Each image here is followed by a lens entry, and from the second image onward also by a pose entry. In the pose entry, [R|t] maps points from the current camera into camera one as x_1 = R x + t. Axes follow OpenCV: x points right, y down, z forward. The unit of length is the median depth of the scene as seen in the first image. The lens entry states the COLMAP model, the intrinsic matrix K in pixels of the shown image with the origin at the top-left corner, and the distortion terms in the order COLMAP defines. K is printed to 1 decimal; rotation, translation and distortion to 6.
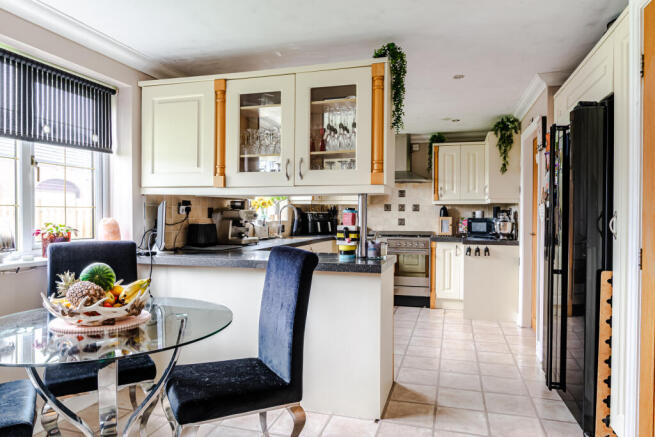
lens RADIAL K [[426.5, 0, 330.3], [0, 426.5, 215.9], [0, 0, 1]] dist [-0.018231, 0.006834]
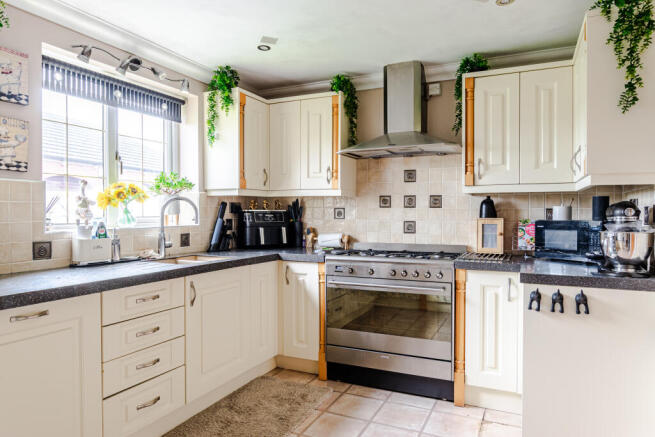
lens RADIAL K [[426.5, 0, 327.2], [0, 426.5, 220.3], [0, 0, 1]] dist [-0.018231, 0.006834]
pose [[0.987501, -0.000505, -0.157611, 0.159125], [0.000460, 1.000000, -0.000322, 0.005040], [0.157611, 0.000245, 0.987501, 0.469287]]
